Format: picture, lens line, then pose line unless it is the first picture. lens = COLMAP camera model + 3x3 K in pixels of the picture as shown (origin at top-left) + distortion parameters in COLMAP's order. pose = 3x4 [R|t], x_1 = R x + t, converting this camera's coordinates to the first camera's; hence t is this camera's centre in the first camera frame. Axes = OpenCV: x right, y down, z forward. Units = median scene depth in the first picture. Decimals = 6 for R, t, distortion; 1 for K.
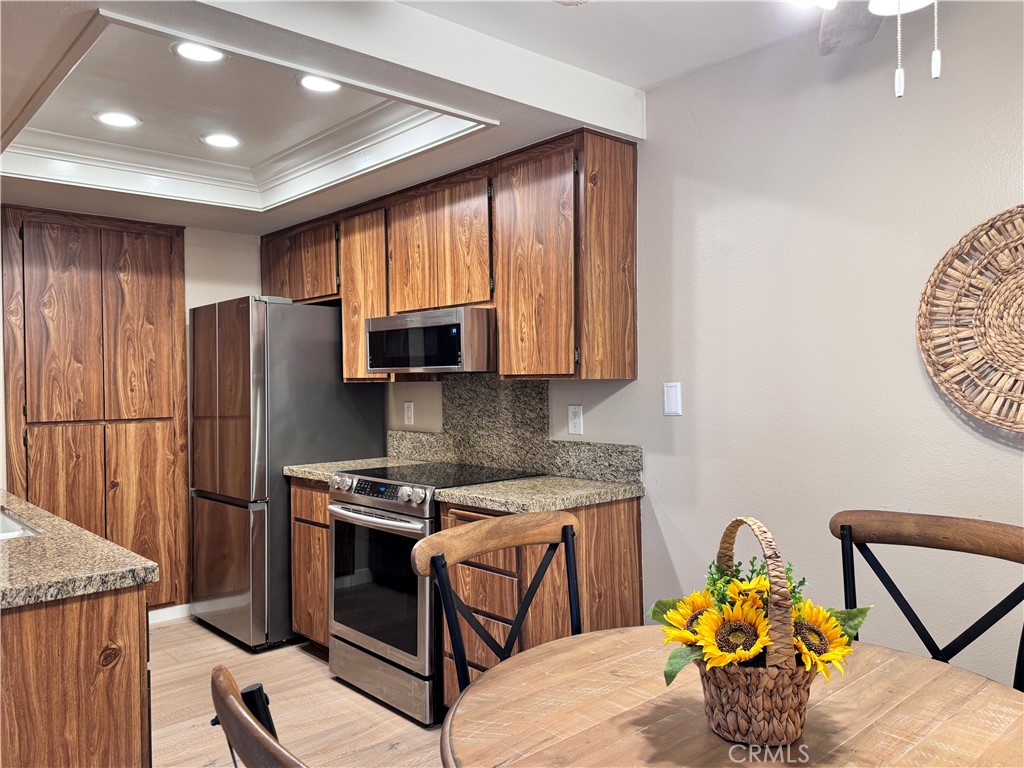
lens RADIAL K [[770.4, 0, 519.9], [0, 770.4, 389.8], [0, 0, 1]] dist [0.060589, -0.088227]
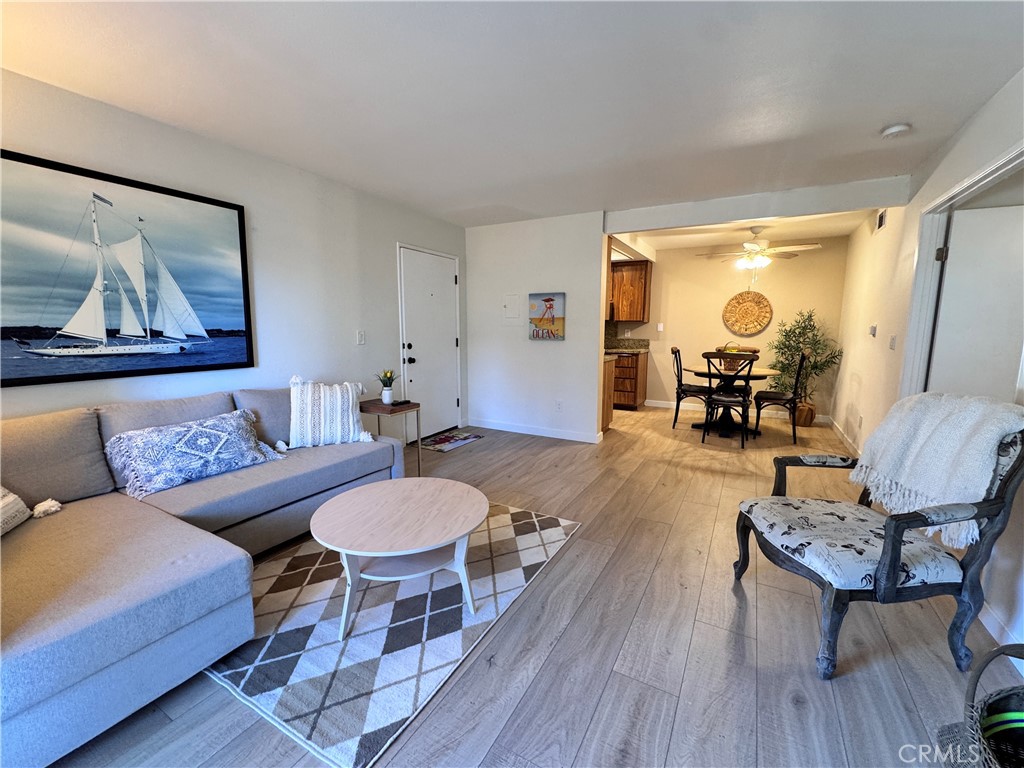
lens RADIAL K [[441.1, 0, 505.5], [0, 441.1, 386.5], [0, 0, 1]] dist [0.000563, -0.000512]
pose [[0.949814, -0.025618, 0.311766, -6.016155], [-0.013880, 0.992208, 0.123815, 0.195906], [-0.312508, -0.121928, 0.942057, -4.564256]]
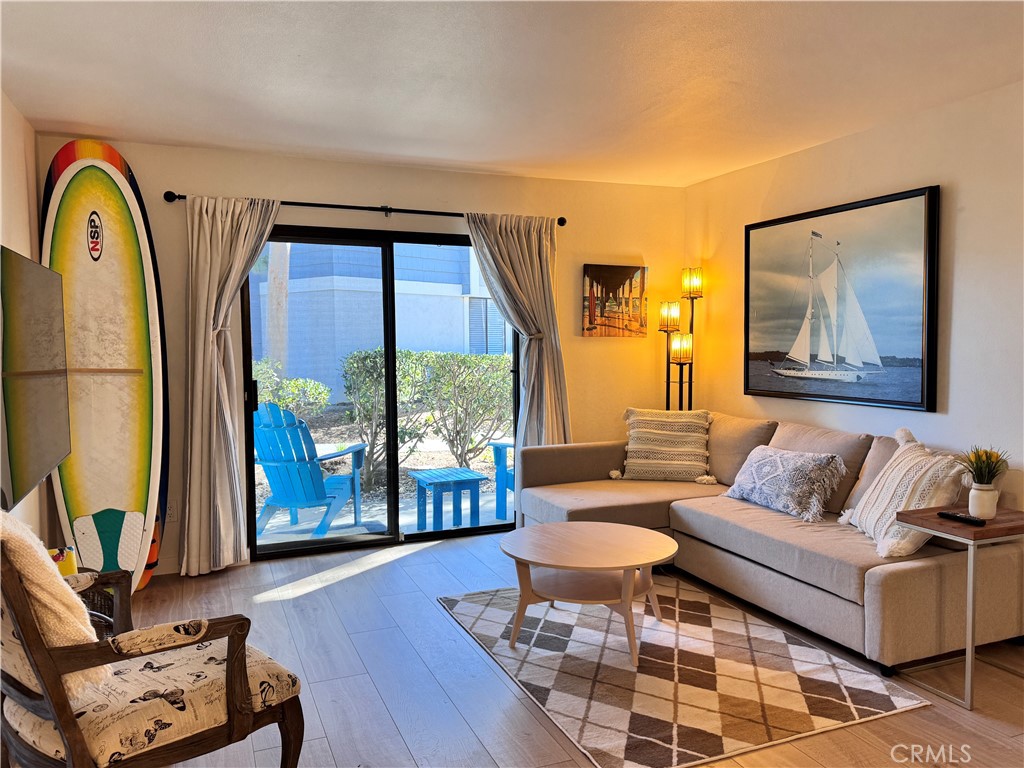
lens RADIAL K [[770.4, 0, 502.9], [0, 770.4, 388.2], [0, 0, 1]] dist [0.060589, -0.088227]
pose [[-0.356361, 0.074069, -0.931408, -1.674347], [0.003321, 0.996947, 0.078010, 0.021043], [0.934342, 0.024707, -0.355519, -0.984713]]
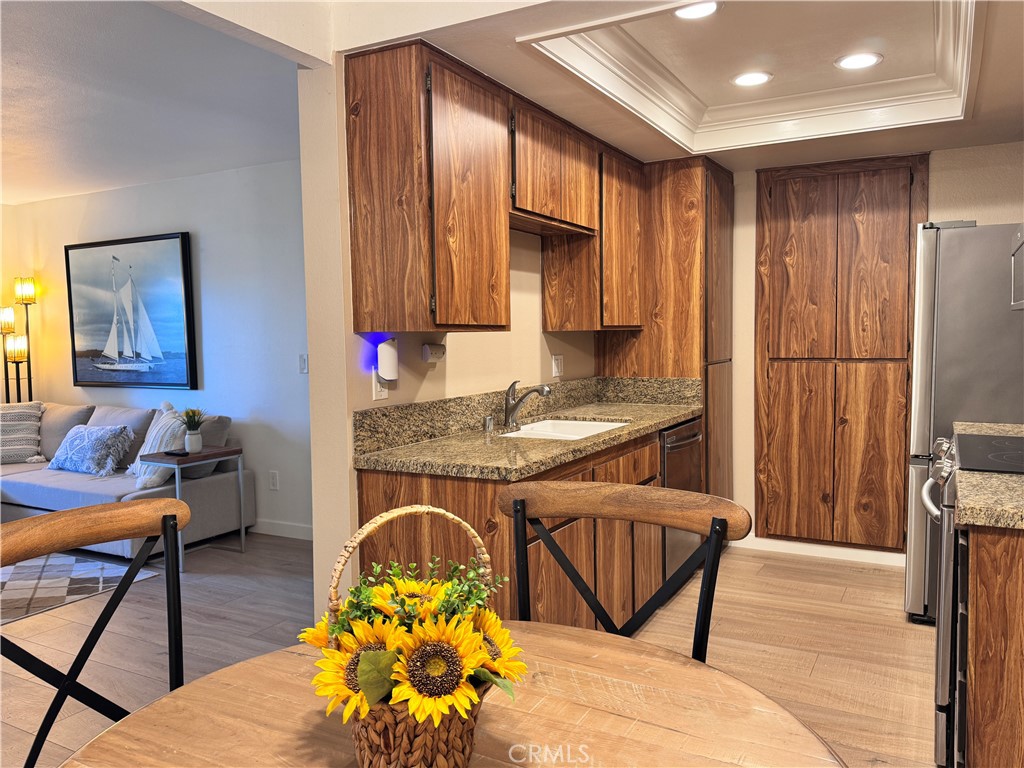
lens RADIAL K [[770.4, 0, 520.1], [0, 770.4, 385.9], [0, 0, 1]] dist [0.060589, -0.088227]
pose [[0.324907, 0.071376, -0.943049, 0.313949], [0.000502, 0.997135, 0.075643, -0.003796], [0.945746, -0.025051, 0.323941, 0.253272]]
